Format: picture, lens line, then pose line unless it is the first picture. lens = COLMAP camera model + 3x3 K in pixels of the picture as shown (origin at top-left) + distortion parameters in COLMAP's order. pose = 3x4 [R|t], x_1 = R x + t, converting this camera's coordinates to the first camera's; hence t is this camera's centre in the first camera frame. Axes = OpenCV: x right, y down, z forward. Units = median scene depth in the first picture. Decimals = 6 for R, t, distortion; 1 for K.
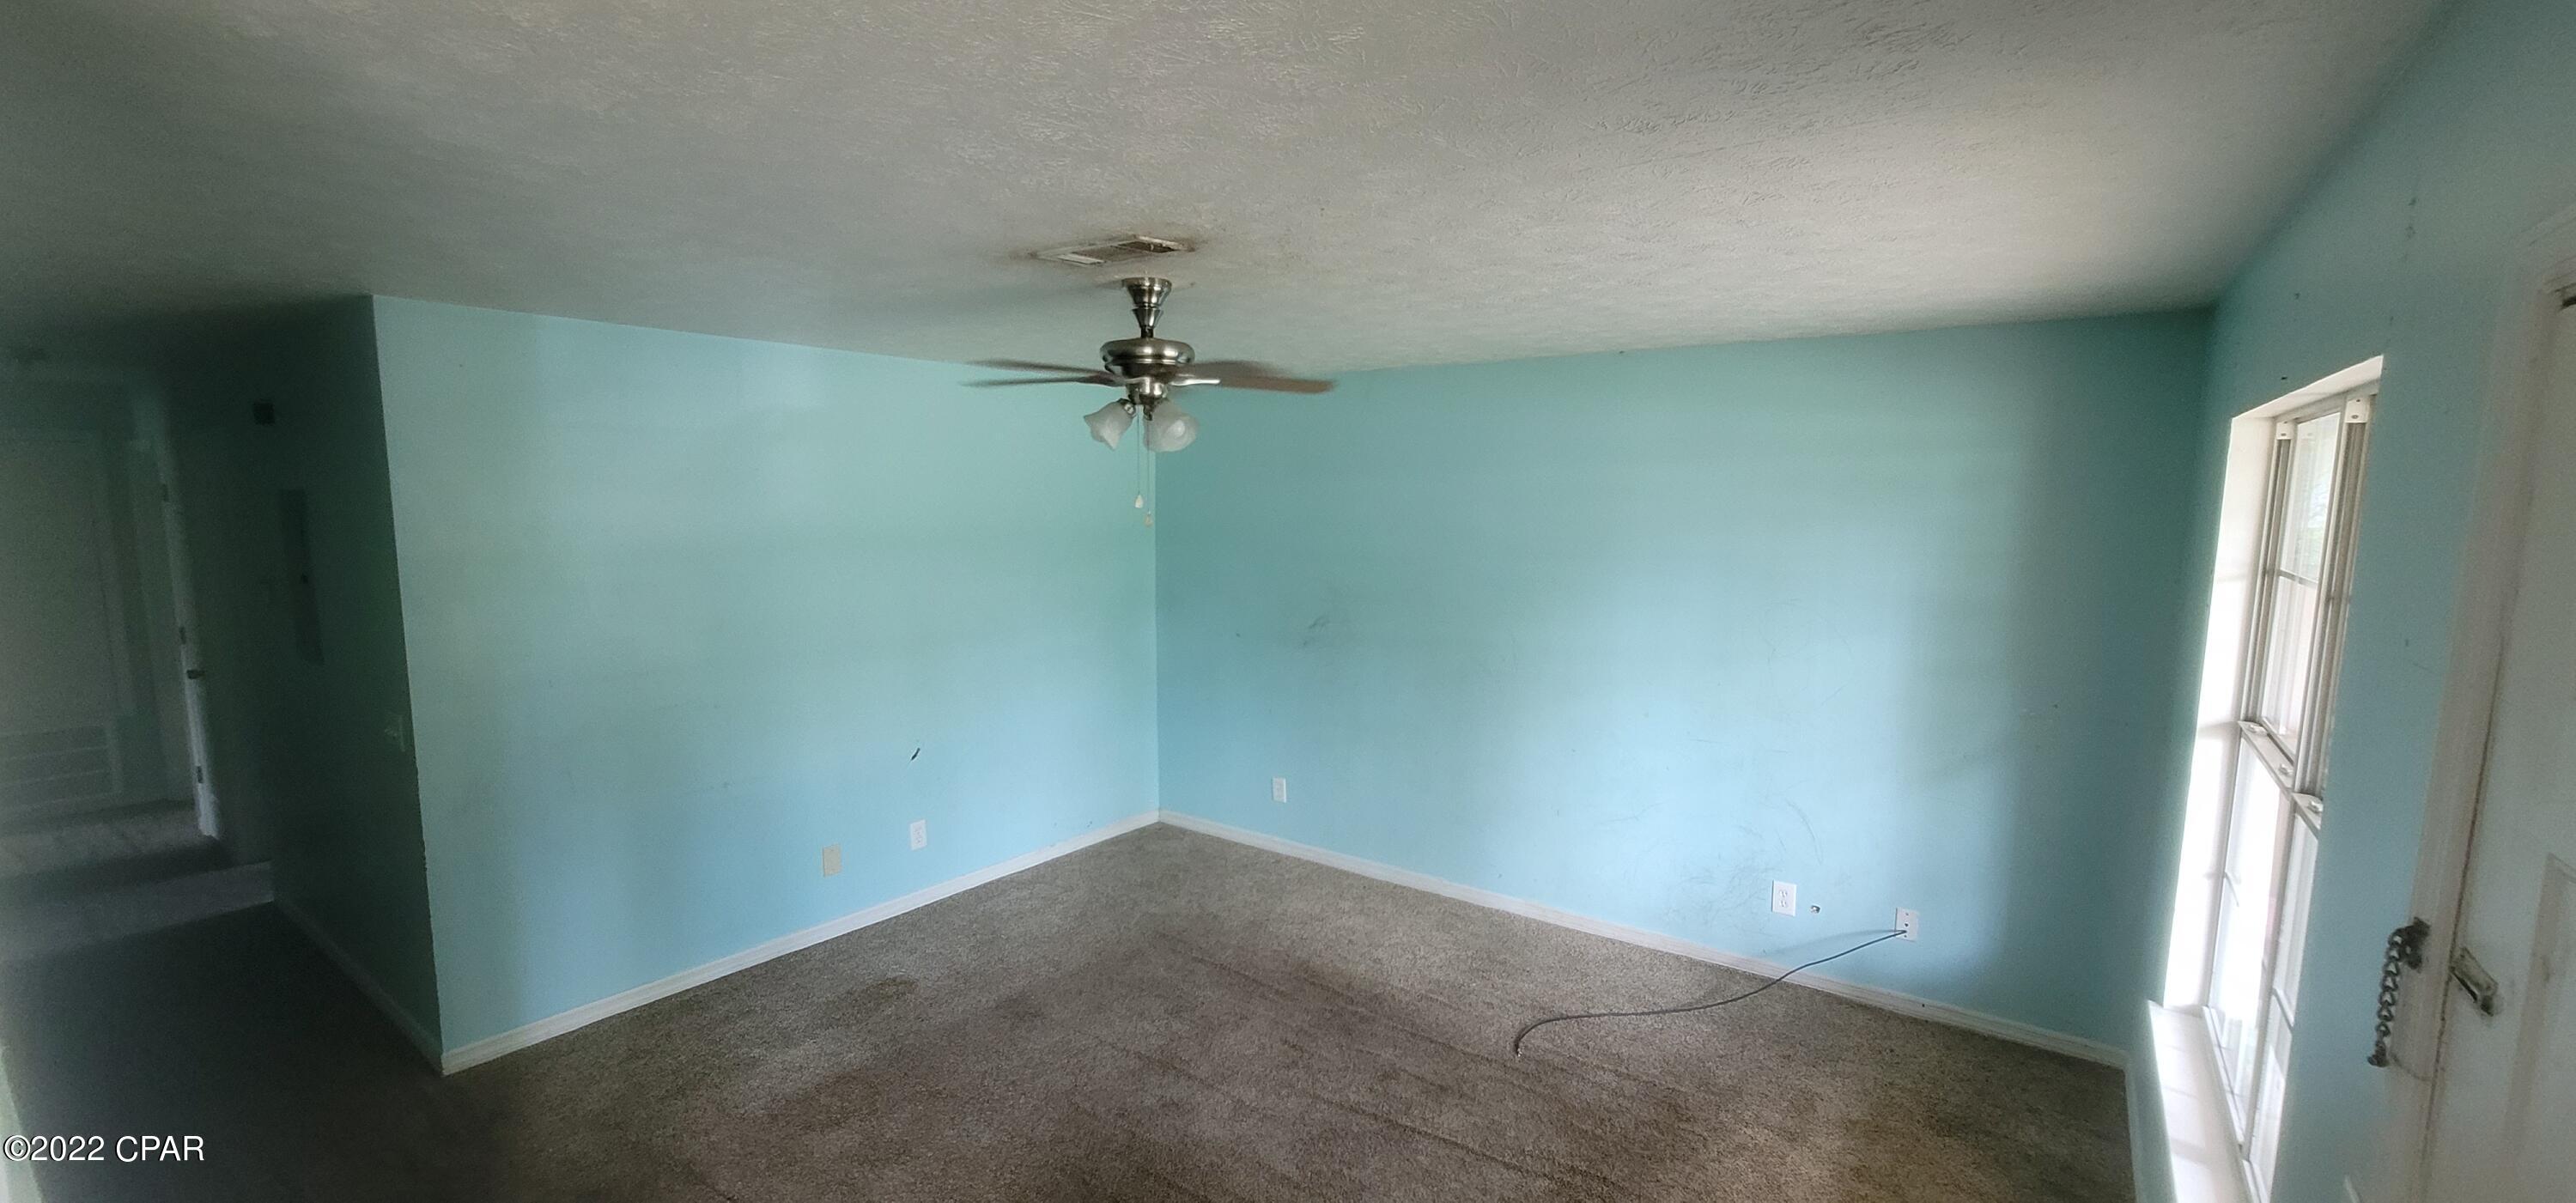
lens RADIAL K [[1047.7, 0, 1285.8], [0, 1047.7, 616.7], [0, 0, 1]] dist [-0.002392, -0.000586]
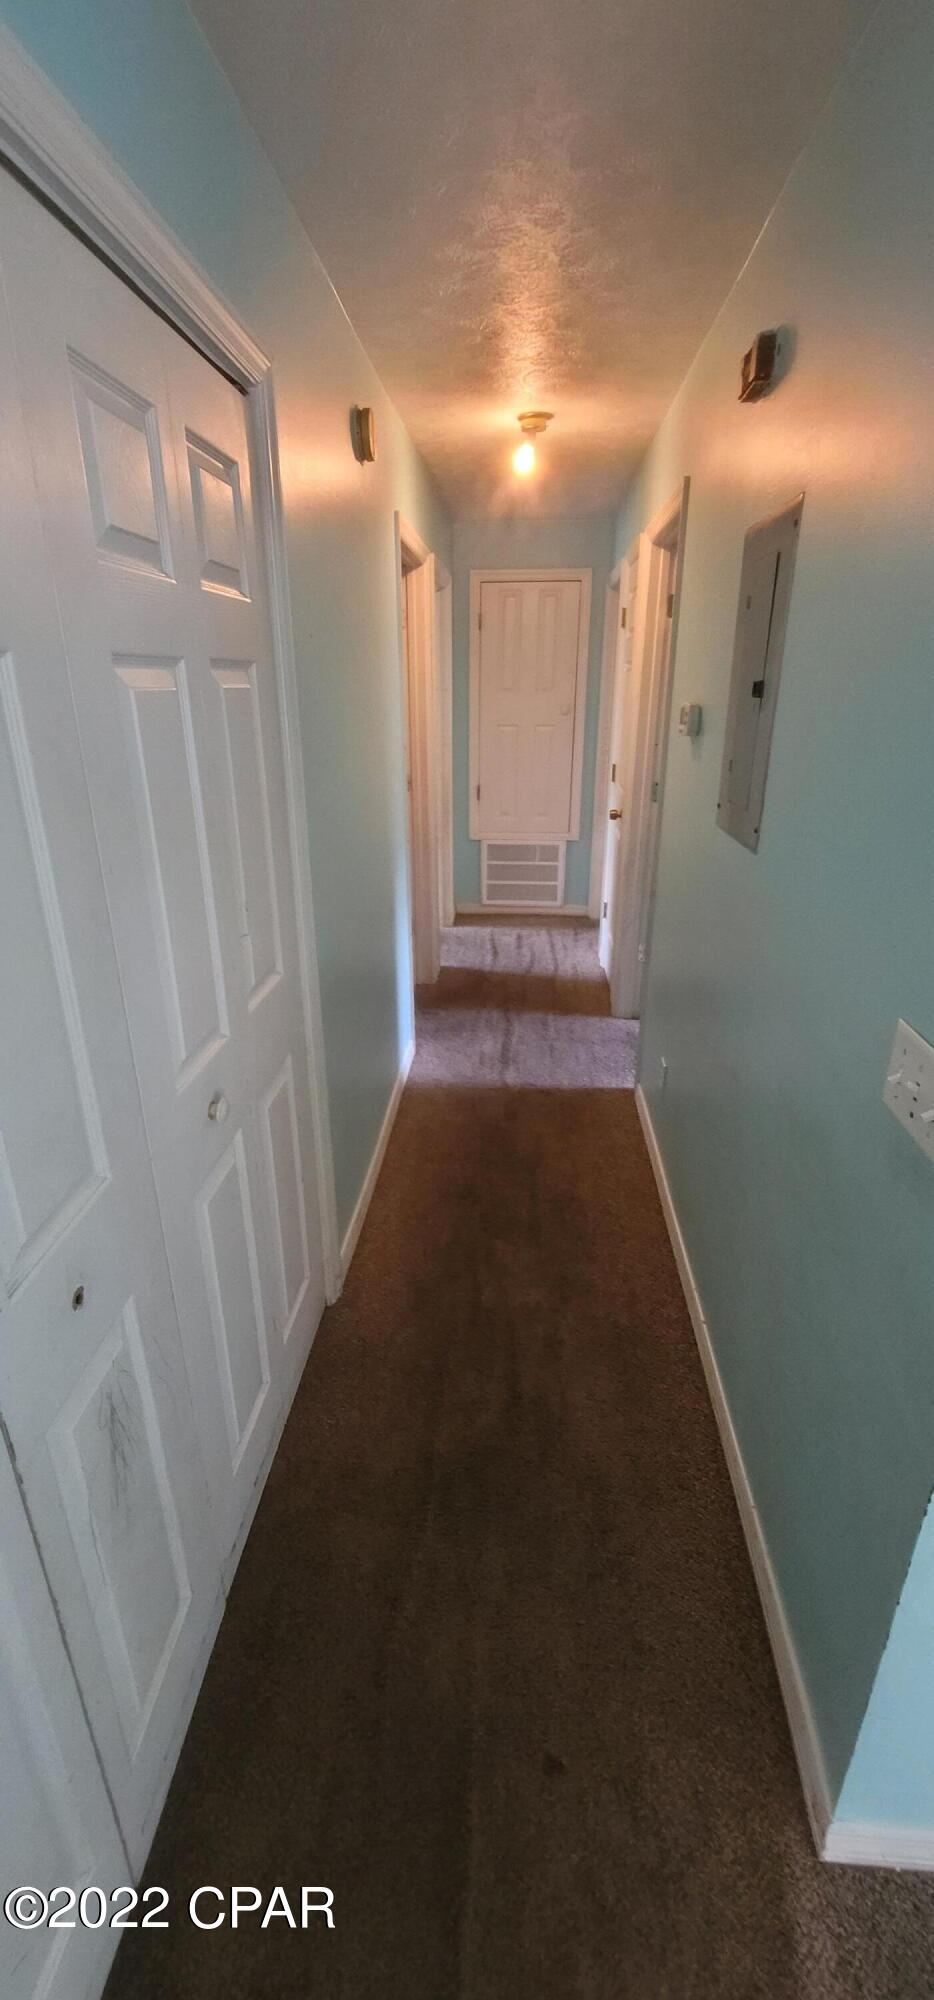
lens RADIAL K [[813.4, 0, 467.0], [0, 813.4, 1000.0], [0, 0, 1]] dist [-0.002392, -0.000586]
pose [[0.533724, 0.302136, -0.789843, -0.643831], [-0.096983, 0.949704, 0.297752, 0.007432], [0.840079, -0.082316, 0.536182, 0.637056]]
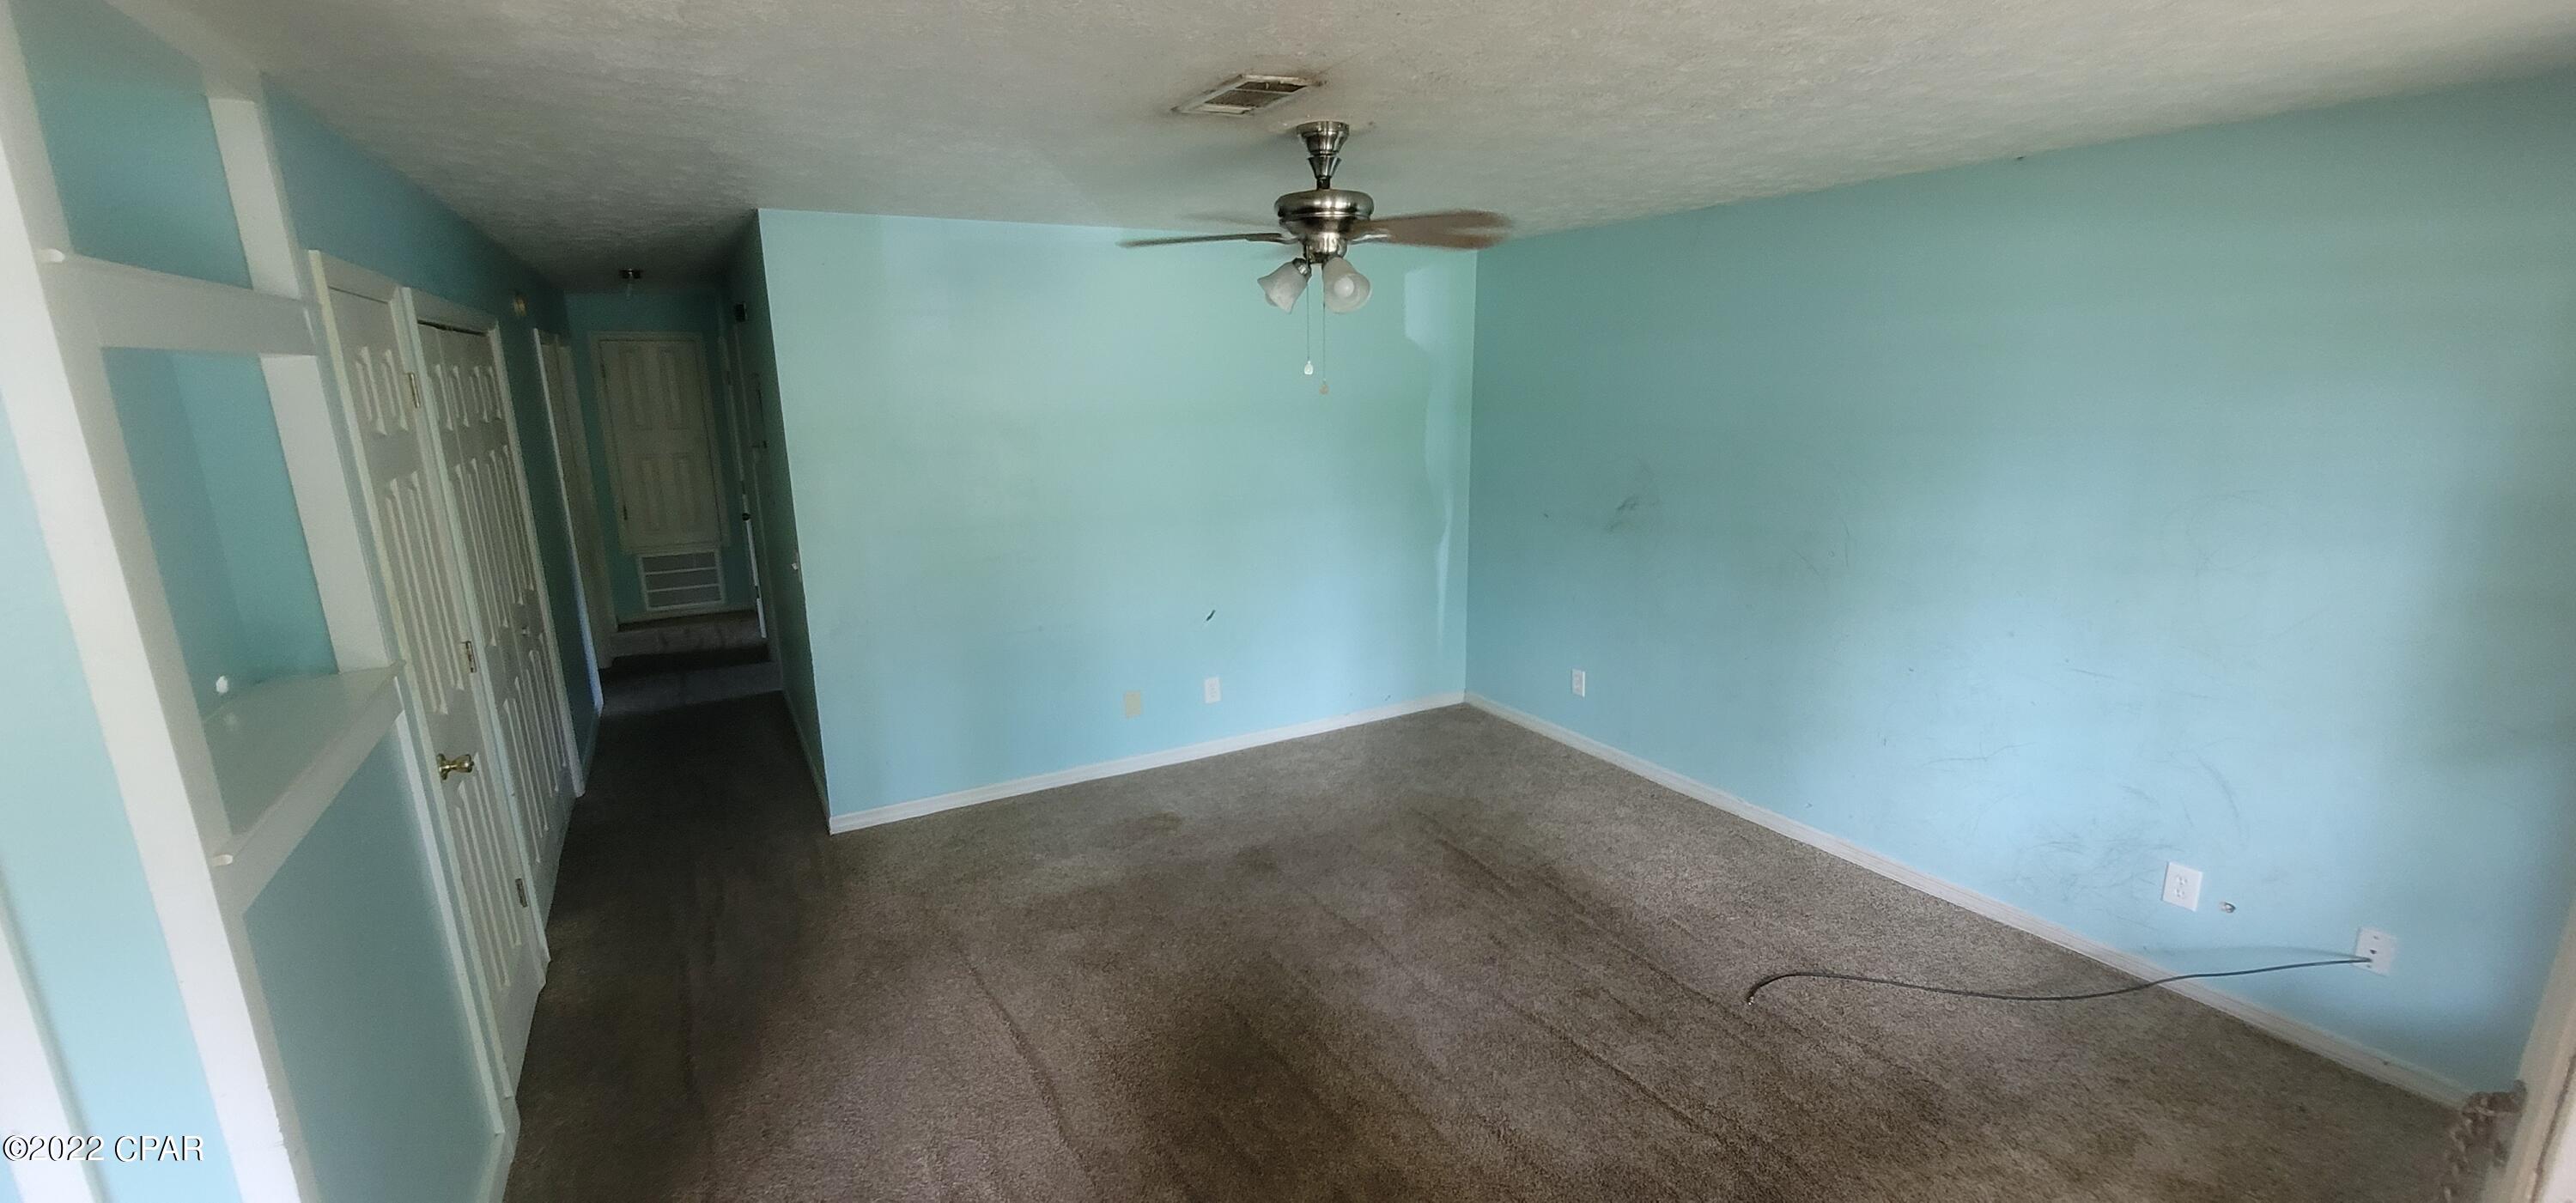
lens RADIAL K [[1047.7, 0, 1285.8], [0, 1047.7, 616.7], [0, 0, 1]] dist [-0.002392, -0.000586]
pose [[0.913717, 0.074068, -0.399543, 0.177320], [-0.027582, 0.992284, 0.120875, 0.001112], [0.405413, -0.099425, 0.908710, 0.069490]]
